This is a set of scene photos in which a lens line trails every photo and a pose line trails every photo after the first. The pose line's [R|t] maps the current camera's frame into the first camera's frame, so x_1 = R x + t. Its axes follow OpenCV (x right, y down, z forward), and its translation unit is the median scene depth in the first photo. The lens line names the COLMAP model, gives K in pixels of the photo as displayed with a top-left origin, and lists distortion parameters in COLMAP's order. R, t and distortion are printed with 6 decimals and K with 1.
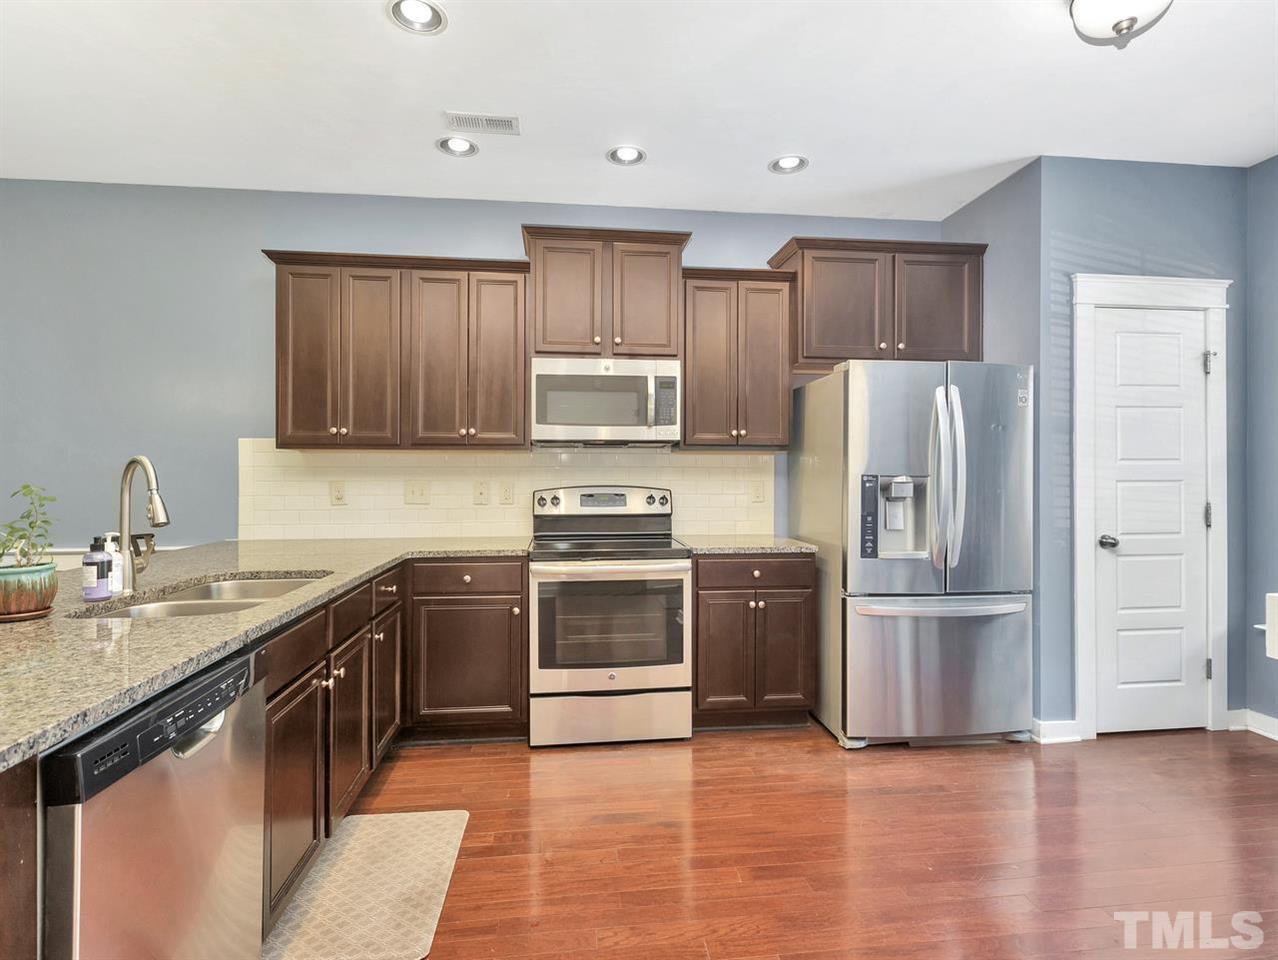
lens RADIAL K [[567.8, 0, 635.8], [0, 567.8, 475.0], [0, 0, 1]] dist [-0.012346, -0.000075]
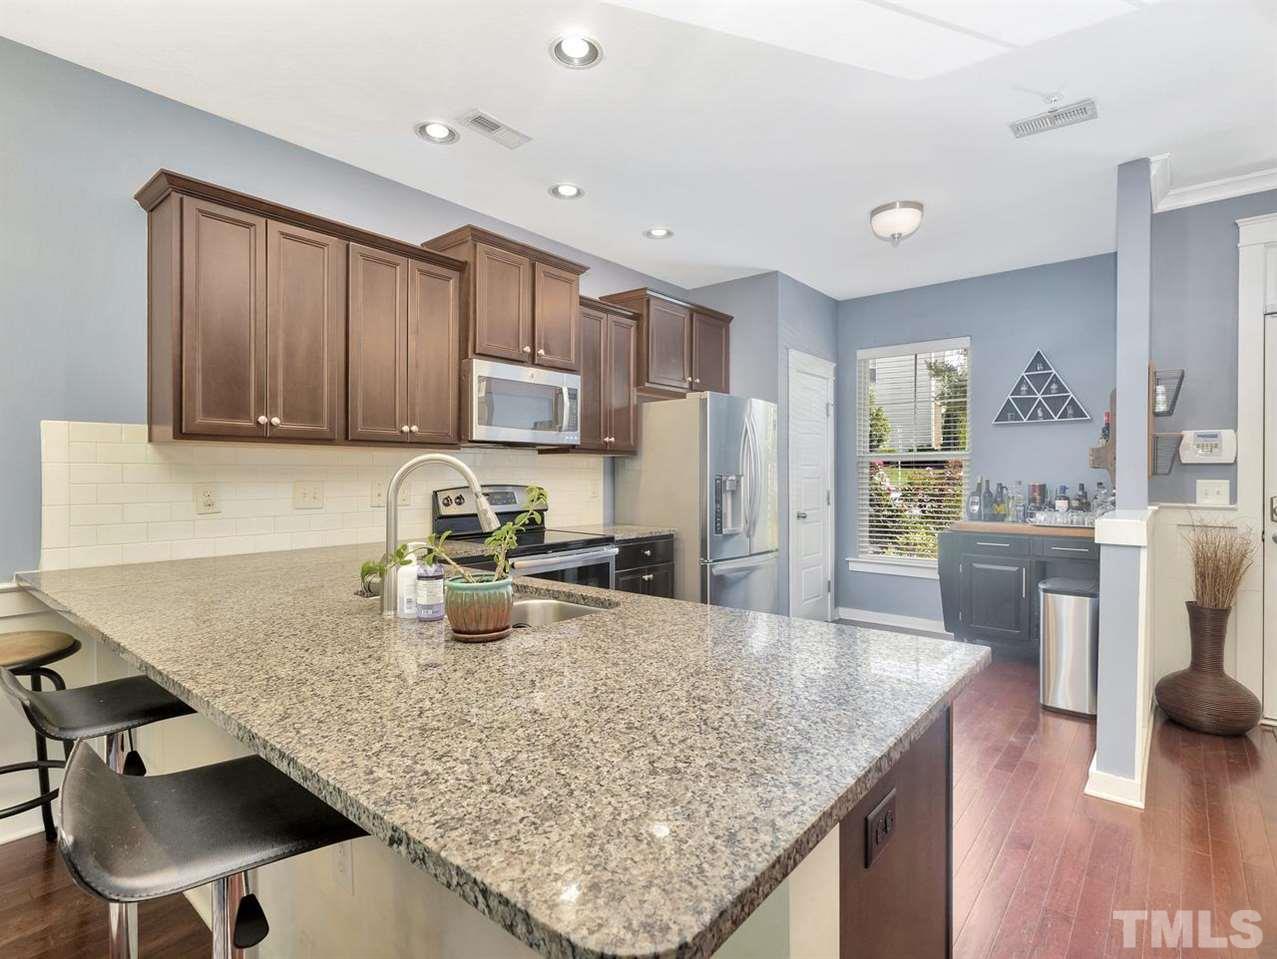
lens RADIAL K [[644.9, 0, 651.3], [0, 644.9, 476.1], [0, 0, 1]] dist [-0.001377, 0.000193]
pose [[0.719495, 0.000006, 0.694497, -0.705748], [-0.007906, 0.999935, 0.008183, -0.009617], [-0.694452, -0.011379, 0.719449, -0.046775]]
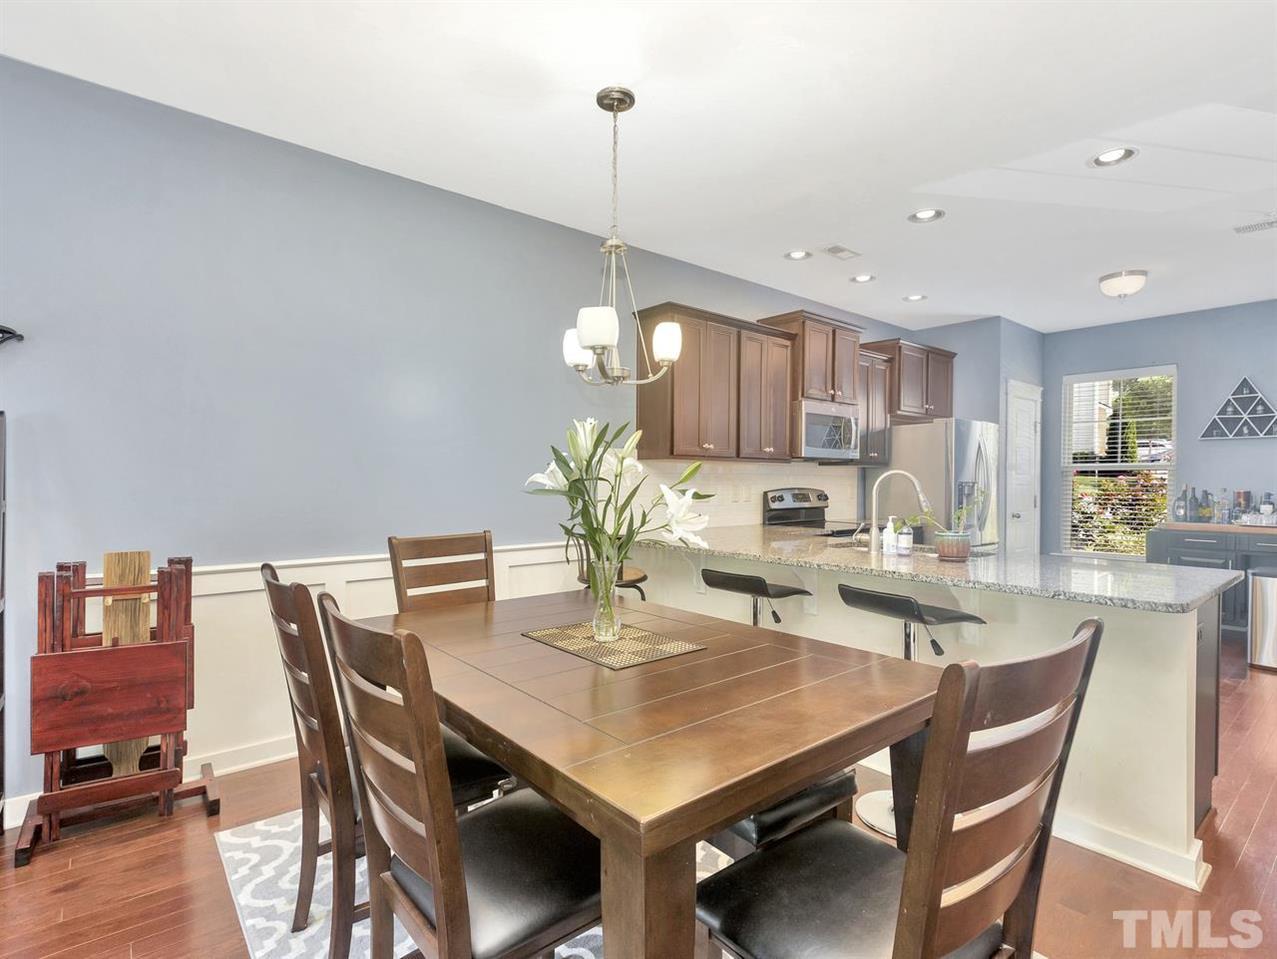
lens RADIAL K [[644.9, 0, 634.2], [0, 644.9, 485.7], [0, 0, 1]] dist [-0.001377, 0.000193]
pose [[0.835972, 0.003816, 0.548759, -1.372360], [-0.011459, 0.999879, 0.010504, 0.000293], [-0.548653, -0.015069, 0.835915, -0.150216]]
